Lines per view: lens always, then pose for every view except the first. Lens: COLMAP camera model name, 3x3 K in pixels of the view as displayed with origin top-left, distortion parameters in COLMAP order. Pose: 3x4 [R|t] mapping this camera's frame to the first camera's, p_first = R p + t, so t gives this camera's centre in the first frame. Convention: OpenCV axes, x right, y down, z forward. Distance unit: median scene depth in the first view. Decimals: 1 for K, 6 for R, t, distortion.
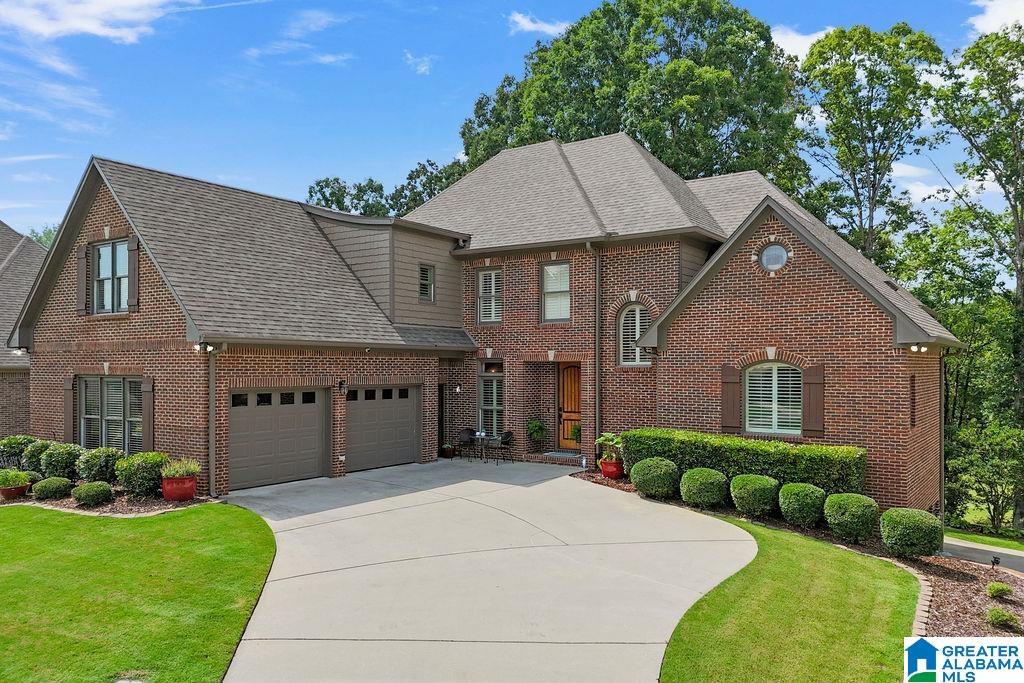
lens RADIAL K [[691.7, 0, 512.0], [0, 691.7, 362.8], [0, 0, 1]] dist [0.001066, -0.001359]
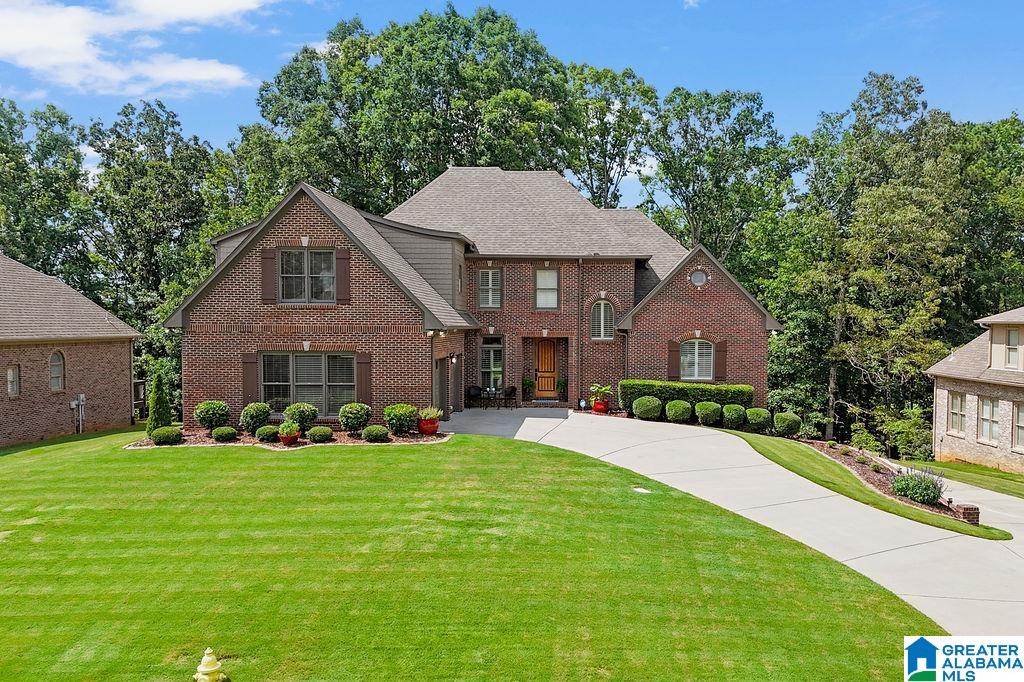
lens RADIAL K [[753.6, 0, 512.0], [0, 753.6, 341.0], [0, 0, 1]] dist [0.035010, -0.004076]
pose [[0.871388, -0.006420, 0.490552, -0.823898], [-0.005888, 0.999705, 0.023543, -0.032266], [-0.490559, -0.023403, 0.871094, -0.363775]]
